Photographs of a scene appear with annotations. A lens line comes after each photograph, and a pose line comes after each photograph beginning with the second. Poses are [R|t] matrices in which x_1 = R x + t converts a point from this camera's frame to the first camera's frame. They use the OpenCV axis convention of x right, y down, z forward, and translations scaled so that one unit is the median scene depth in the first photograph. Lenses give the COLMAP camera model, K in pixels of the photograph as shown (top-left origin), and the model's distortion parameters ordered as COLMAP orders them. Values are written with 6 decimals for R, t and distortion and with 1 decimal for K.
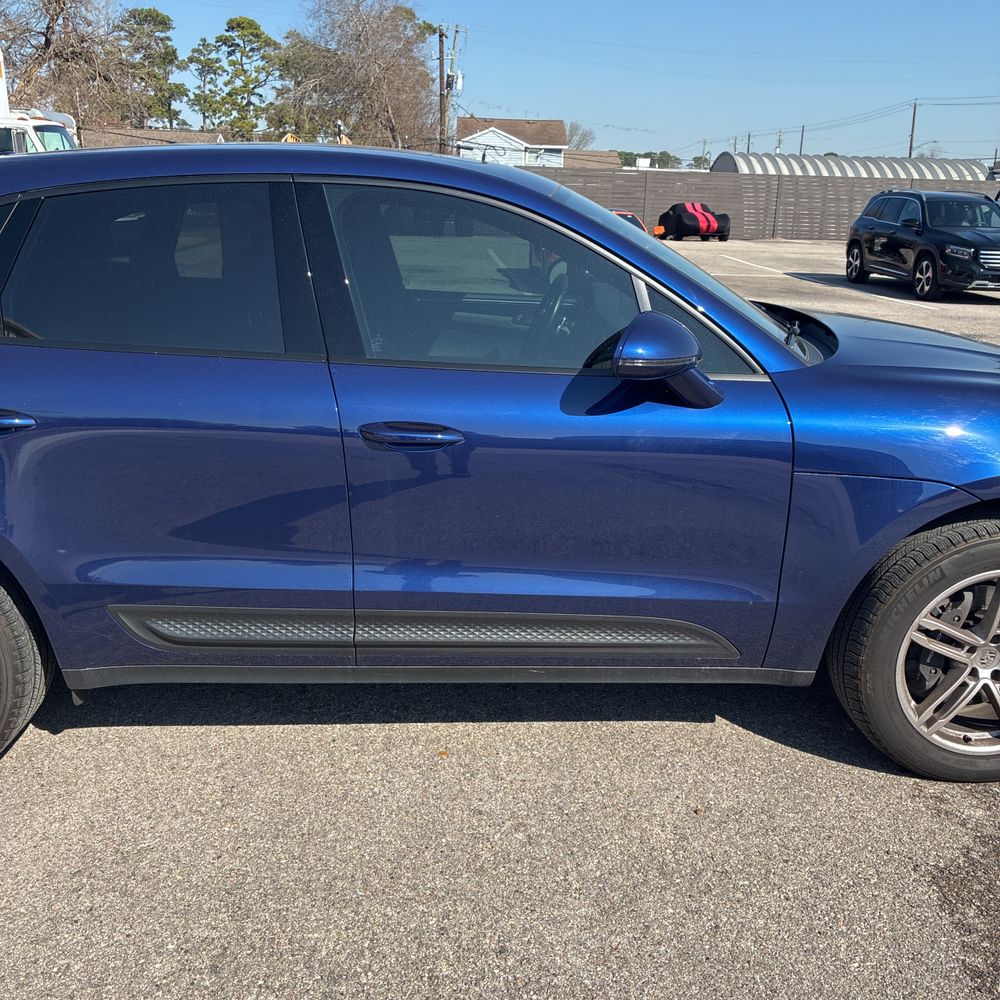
lens RADIAL K [[1020.8, 0, 506.7], [0, 1020.8, 500.5], [0, 0, 1]] dist [0.021543, 0.000000]
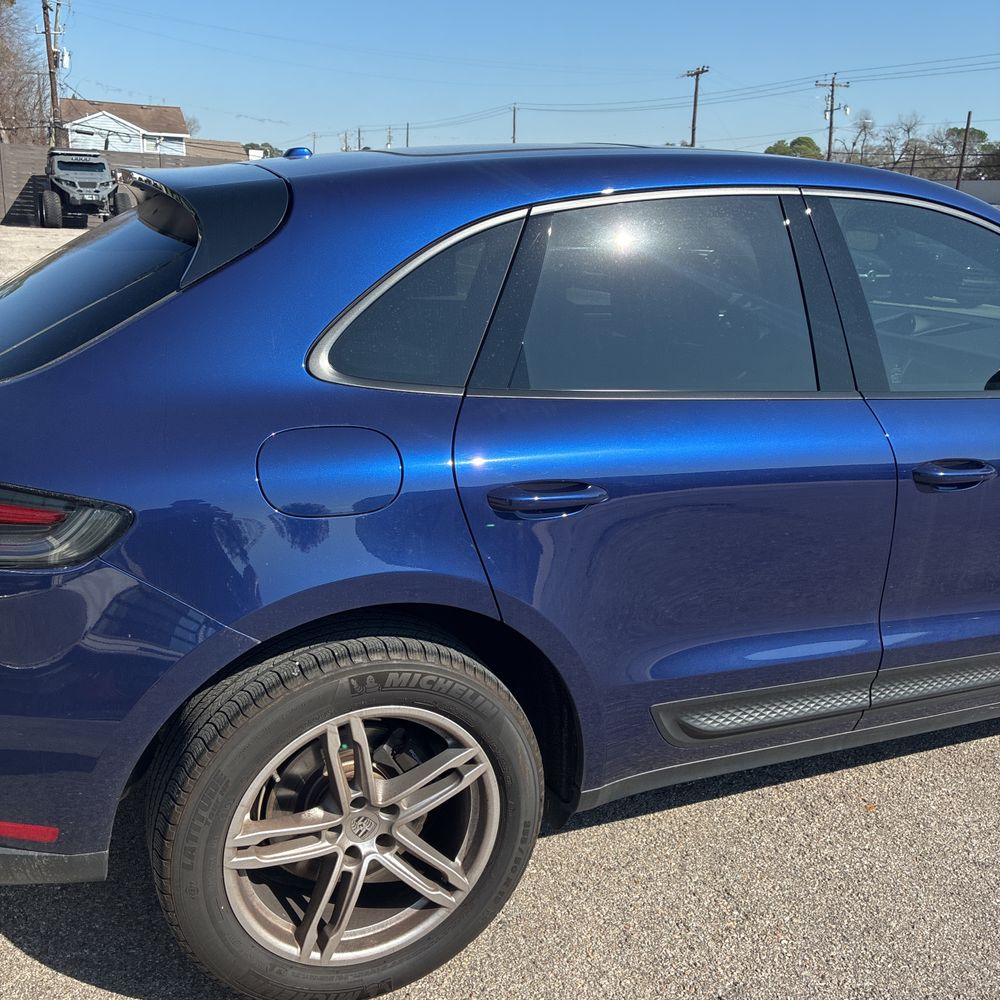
lens RADIAL K [[1020.8, 0, 484.0], [0, 1020.8, 498.2], [0, 0, 1]] dist [0.021543, 0.000000]
pose [[0.939900, -0.082402, 0.331358, -0.732537], [0.080926, 0.996553, 0.018275, -0.085728], [-0.331721, 0.009639, 0.943328, 0.248364]]
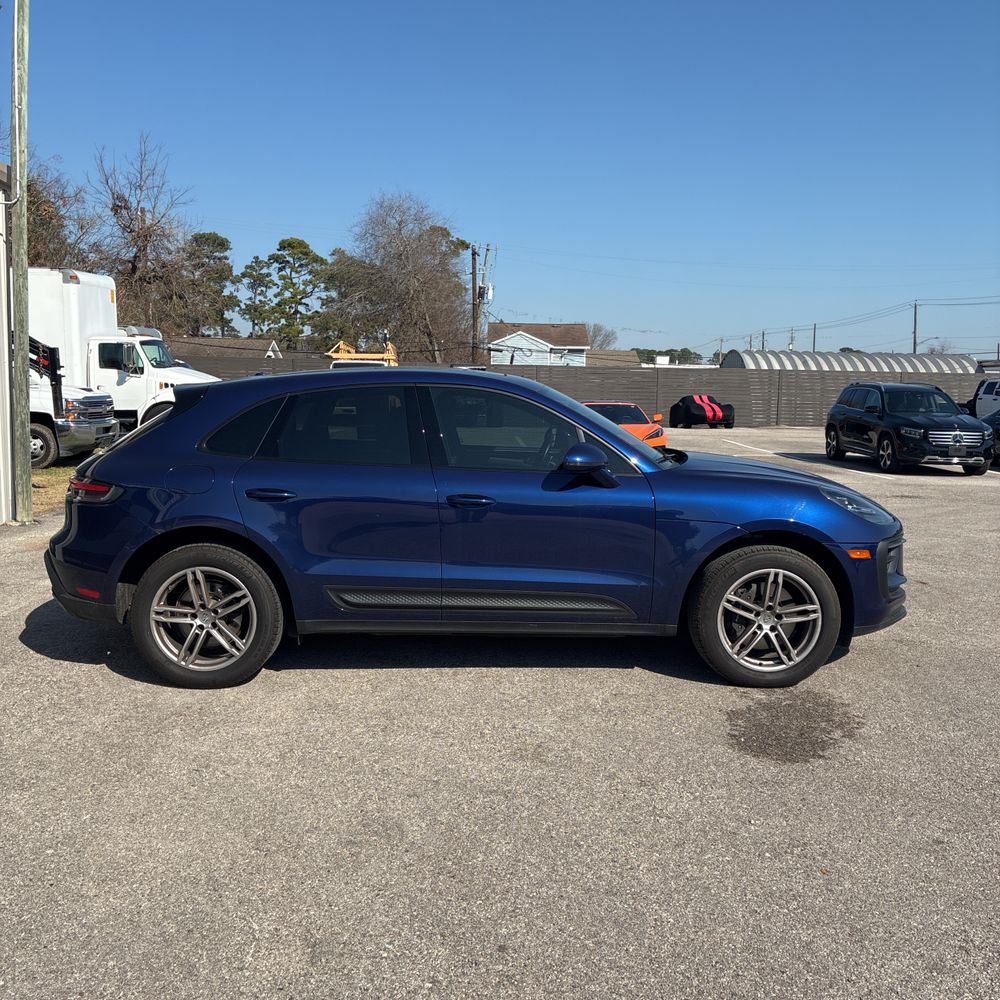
lens RADIAL K [[1020.8, 0, 504.9], [0, 1020.8, 503.6], [0, 0, 1]] dist [0.021543, 0.000000]
pose [[0.999496, -0.008421, -0.030614, 0.037824], [0.002807, 0.983848, -0.178983, 0.289191], [0.031626, 0.178807, 0.983376, -0.967263]]
